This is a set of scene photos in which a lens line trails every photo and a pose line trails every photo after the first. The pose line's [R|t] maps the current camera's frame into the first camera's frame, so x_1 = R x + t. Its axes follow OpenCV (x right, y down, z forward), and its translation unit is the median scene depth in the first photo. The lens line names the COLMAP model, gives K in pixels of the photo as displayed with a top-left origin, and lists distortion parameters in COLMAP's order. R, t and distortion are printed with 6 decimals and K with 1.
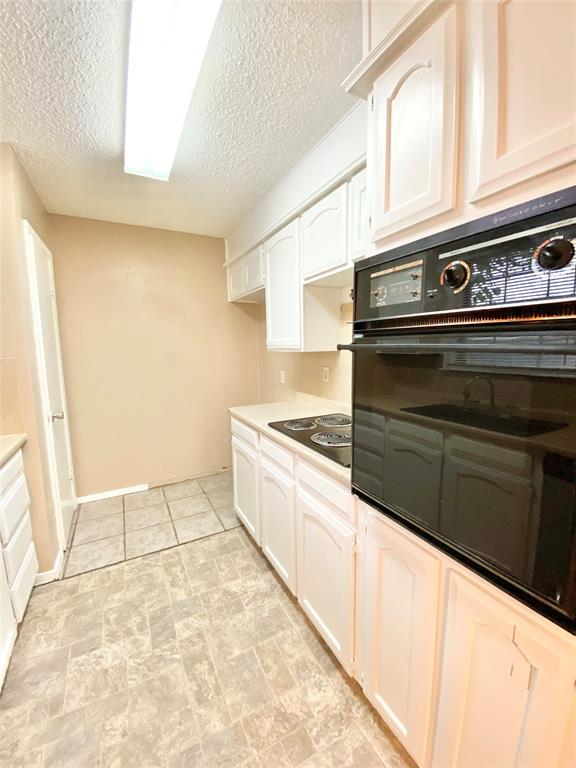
lens RADIAL K [[315.4, 0, 282.8], [0, 315.4, 377.0], [0, 0, 1]] dist [-0.016696, -0.006655]
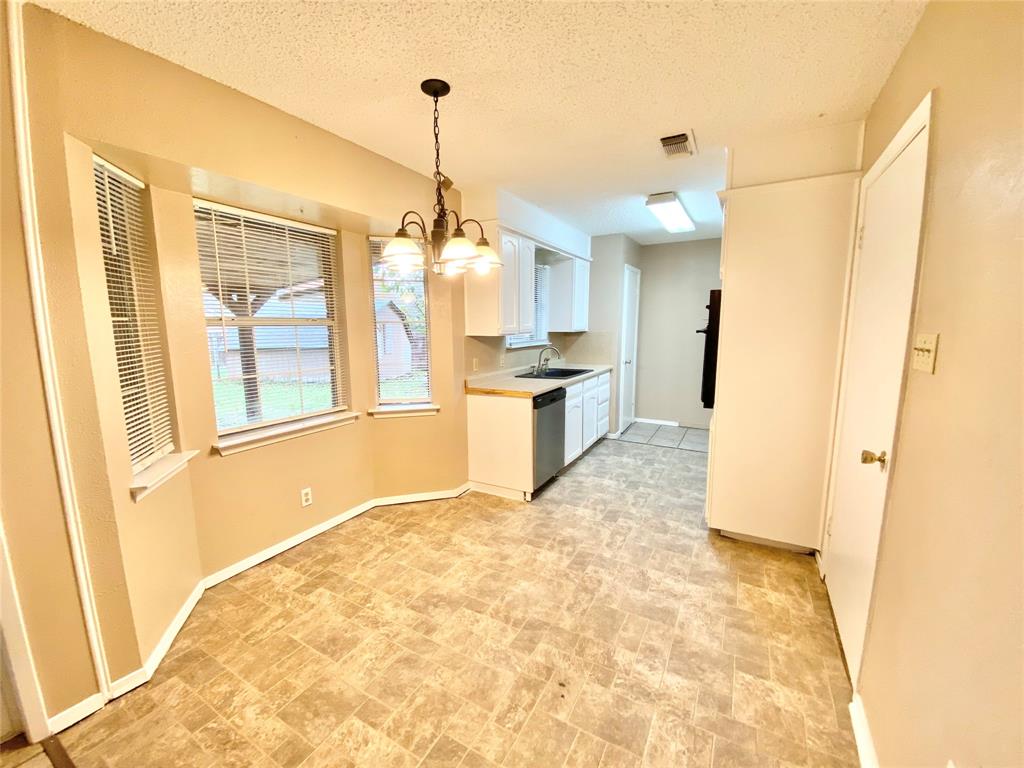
lens RADIAL K [[420.6, 0, 509.3], [0, 420.6, 382.1], [0, 0, 1]] dist [-0.016696, -0.006655]
pose [[0.548990, 0.133052, -0.825171, 1.366925], [-0.097447, 0.990705, 0.094911, 0.102137], [0.830129, 0.028305, 0.556852, -1.382535]]
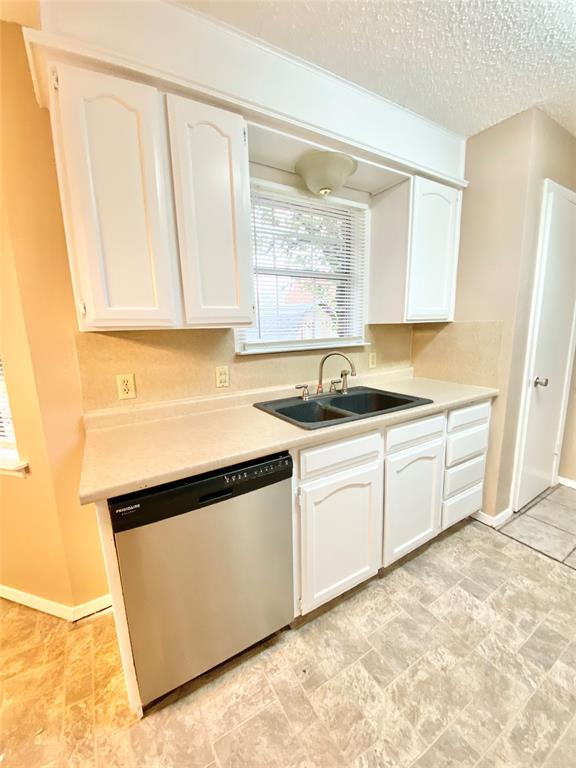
lens RADIAL K [[315.4, 0, 292.3], [0, 315.4, 376.4], [0, 0, 1]] dist [-0.016696, -0.006655]
pose [[0.066324, 0.190773, -0.979391, 0.229324], [-0.091128, 0.978608, 0.184450, 0.000313], [0.993628, 0.077017, 0.082290, 0.202599]]
